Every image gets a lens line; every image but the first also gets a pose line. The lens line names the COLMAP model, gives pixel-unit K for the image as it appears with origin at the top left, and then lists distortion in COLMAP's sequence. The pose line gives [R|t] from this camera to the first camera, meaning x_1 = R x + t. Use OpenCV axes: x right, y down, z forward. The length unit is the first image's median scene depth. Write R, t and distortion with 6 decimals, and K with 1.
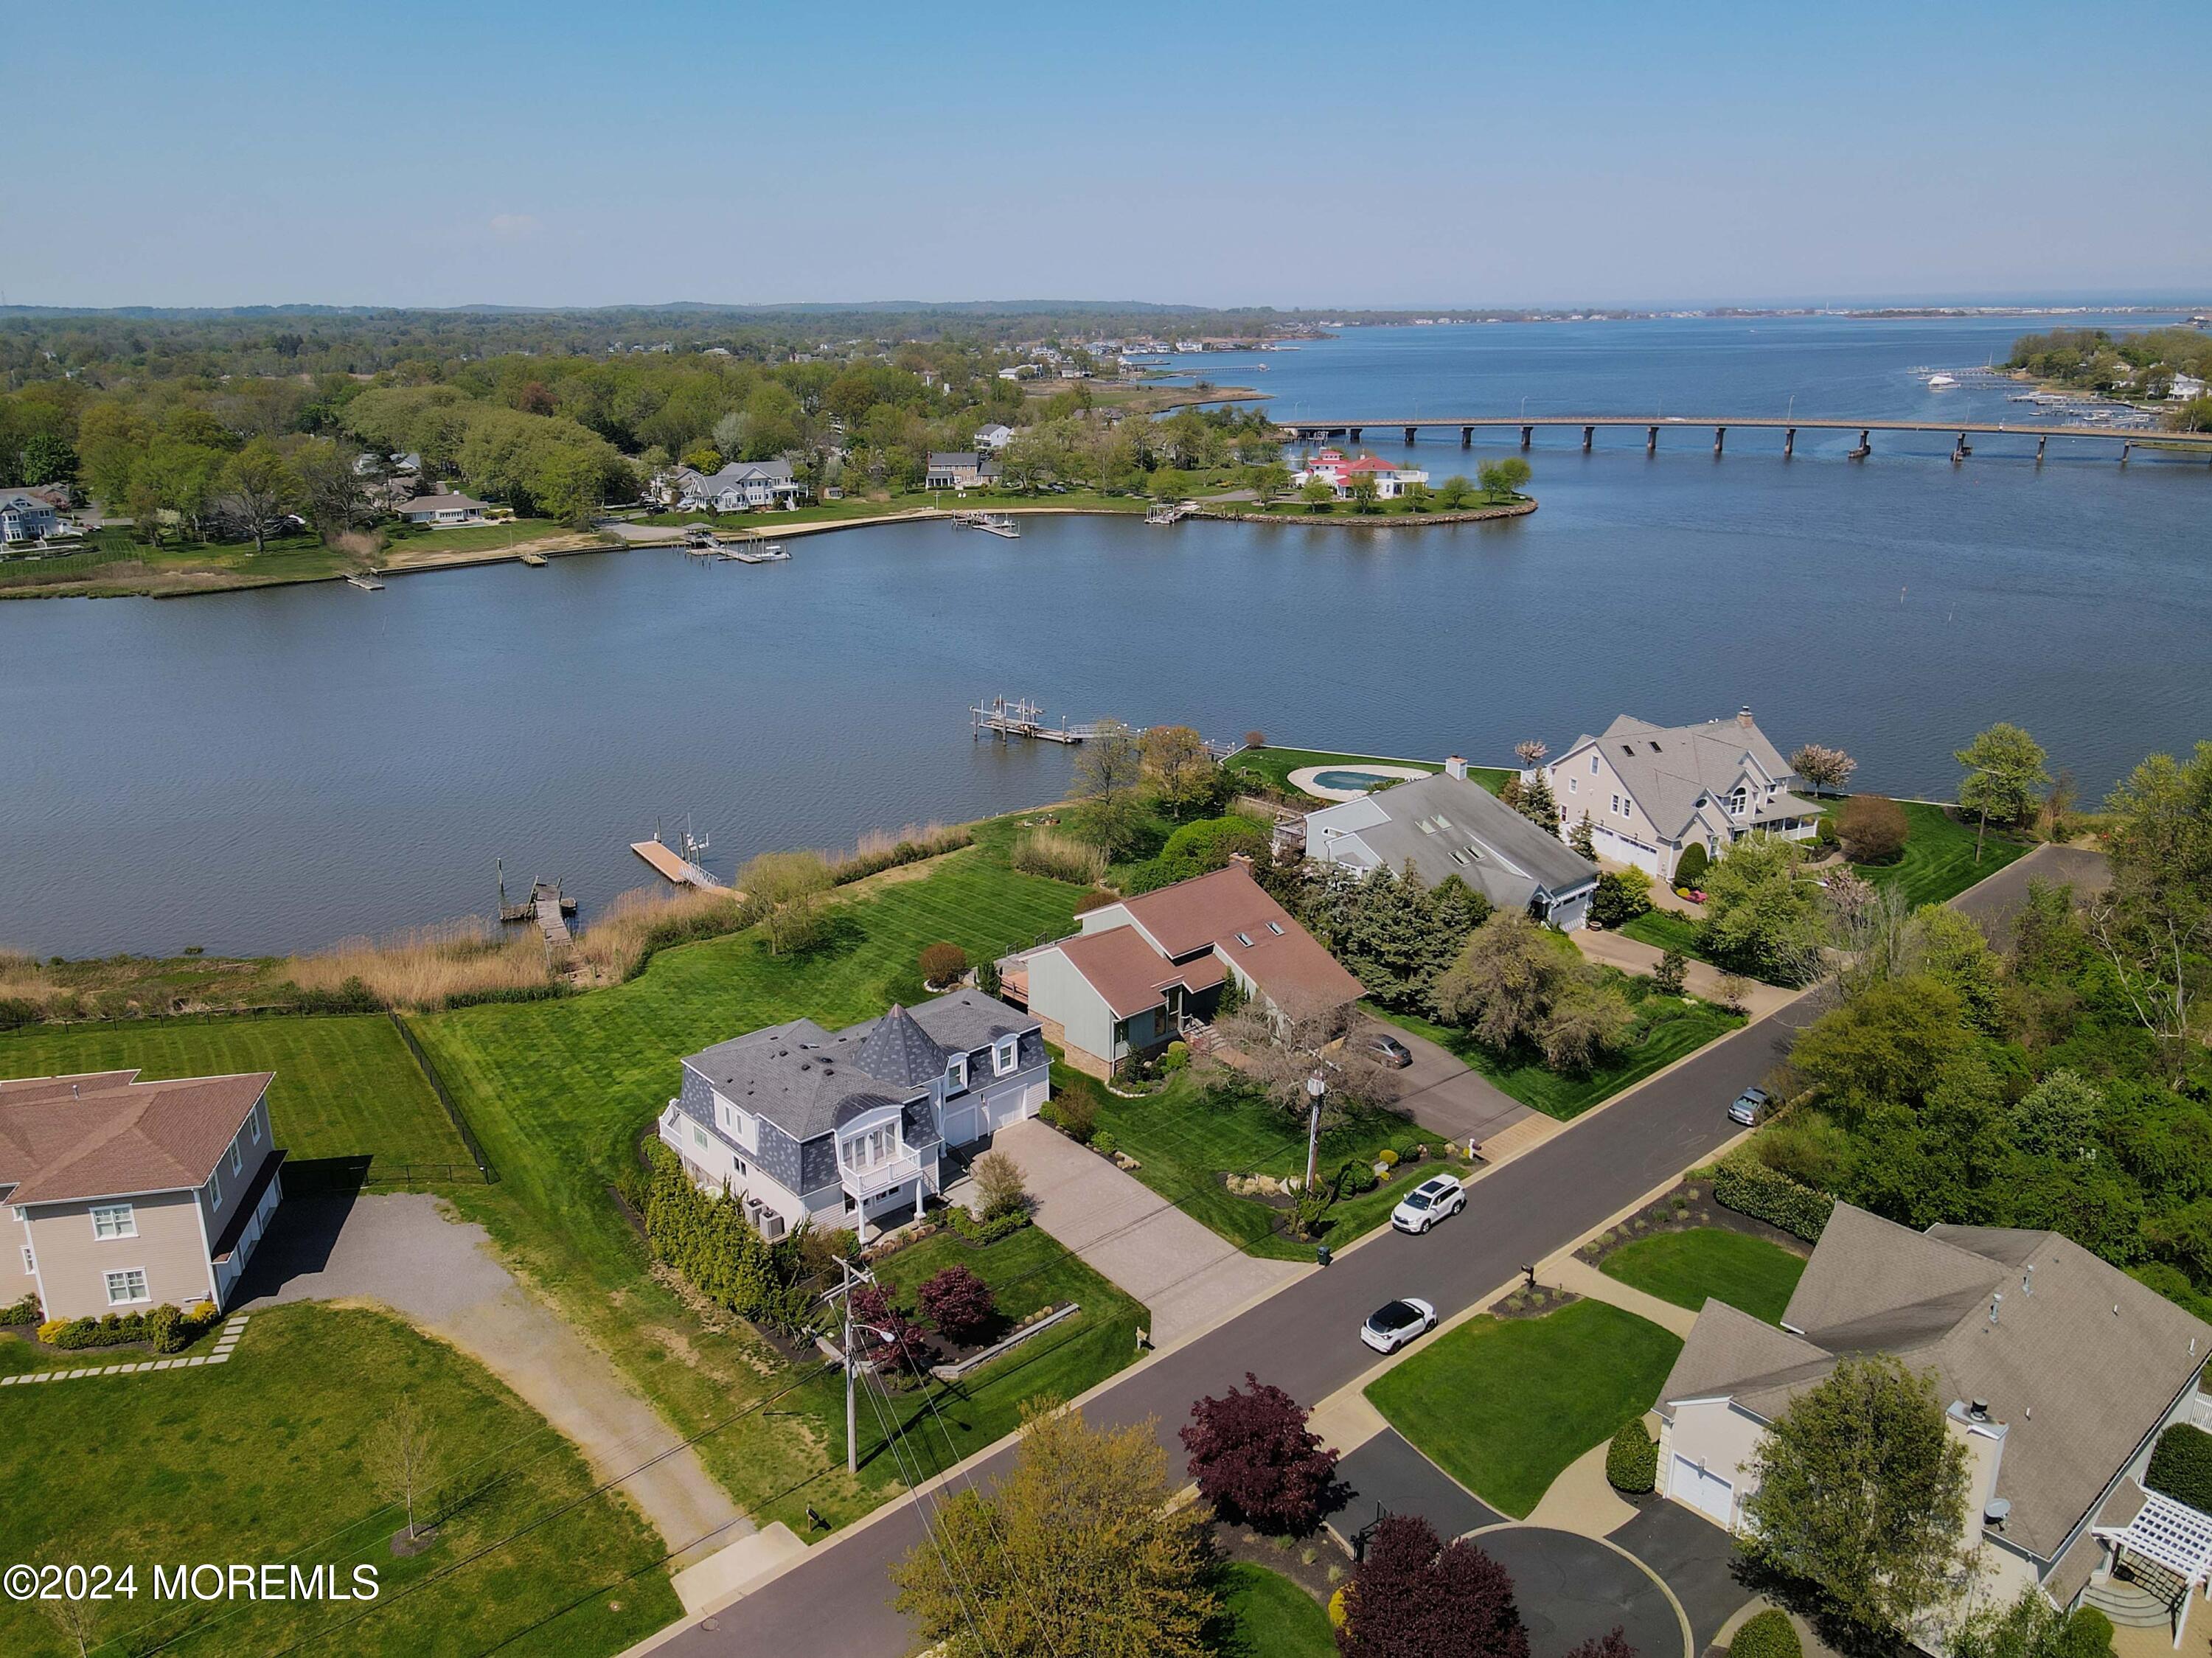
lens RADIAL K [[1666.1, 0, 1107.3], [0, 1666.1, 779.6], [0, 0, 1]] dist [0.001871, 0.049543]
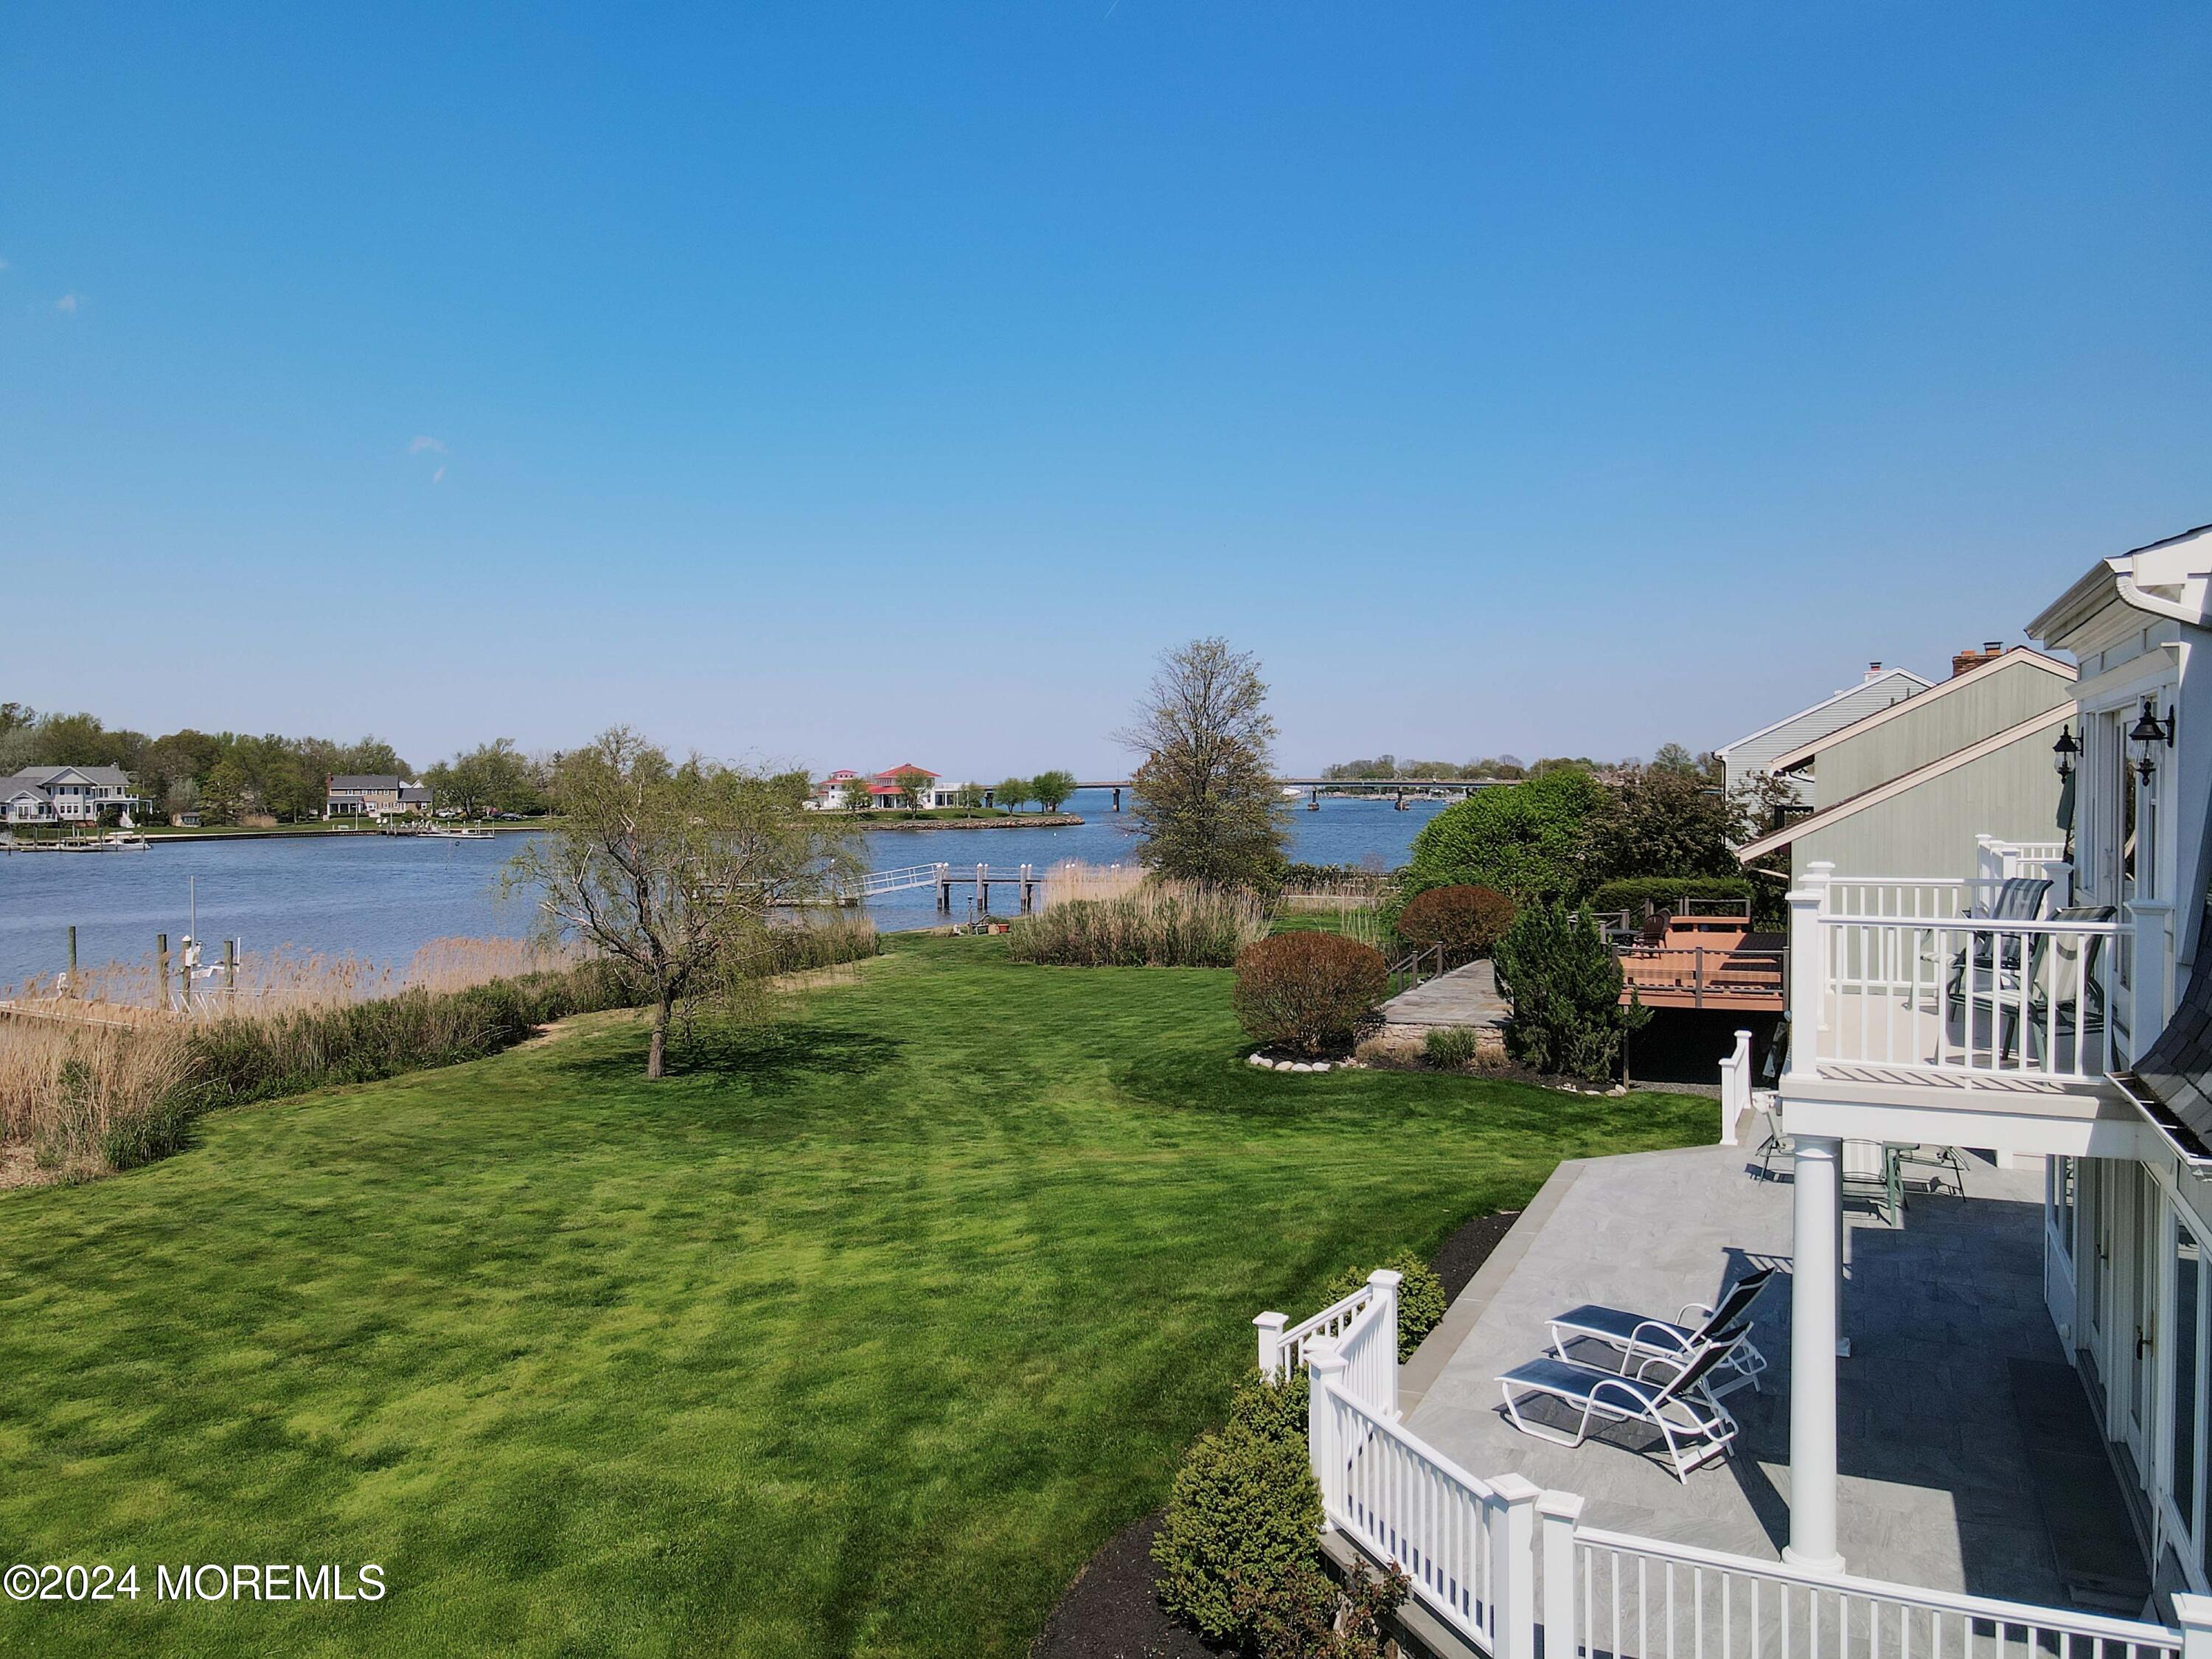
lens RADIAL K [[1594.2, 0, 1056.2], [0, 1594.2, 798.7], [0, 0, 1]] dist [0.039584, 0.001364]
pose [[0.925710, -0.005205, 0.378199, -0.272532], [0.110148, 0.960276, -0.256393, 0.157916], [-0.361841, 0.279004, 0.889510, 0.779472]]
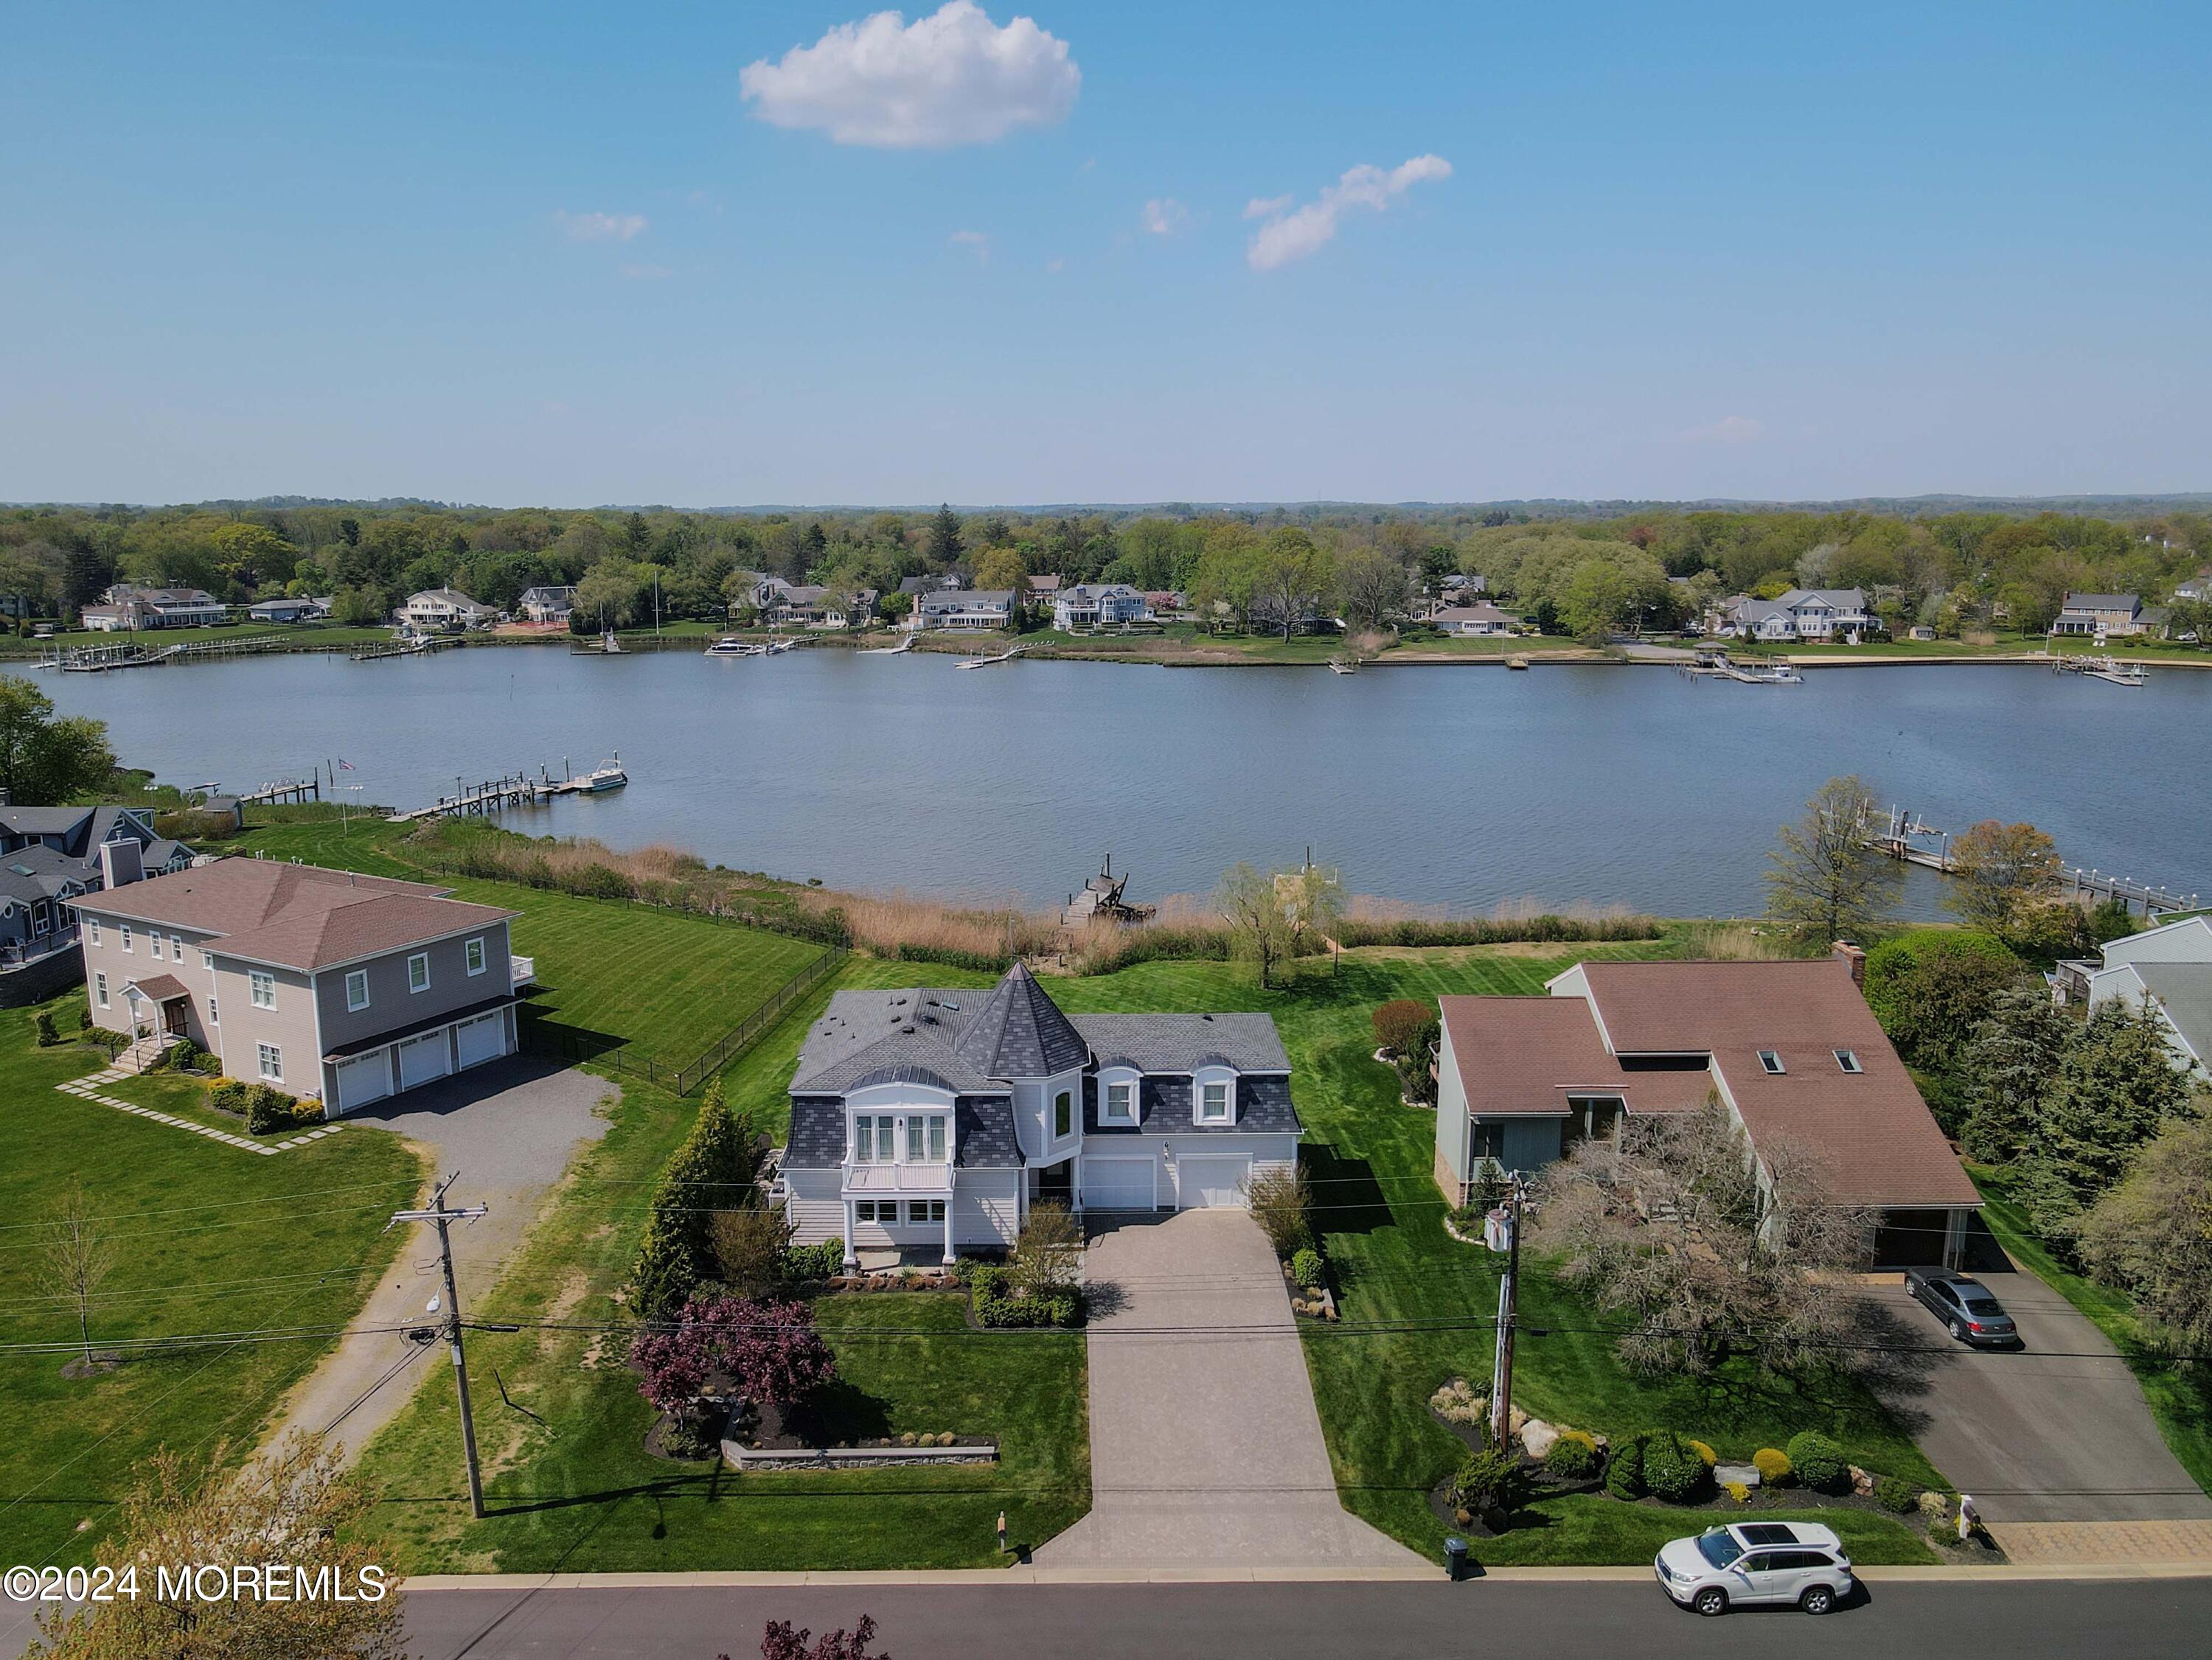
lens RADIAL K [[1659.4, 0, 1085.2], [0, 1659.4, 827.6], [0, 0, 1]] dist [-0.015881, 0.075467]
pose [[0.749048, 0.123171, -0.650965, 0.269930], [-0.181666, 0.983091, -0.023025, 0.071849], [0.637122, 0.135505, 0.758758, 0.383383]]
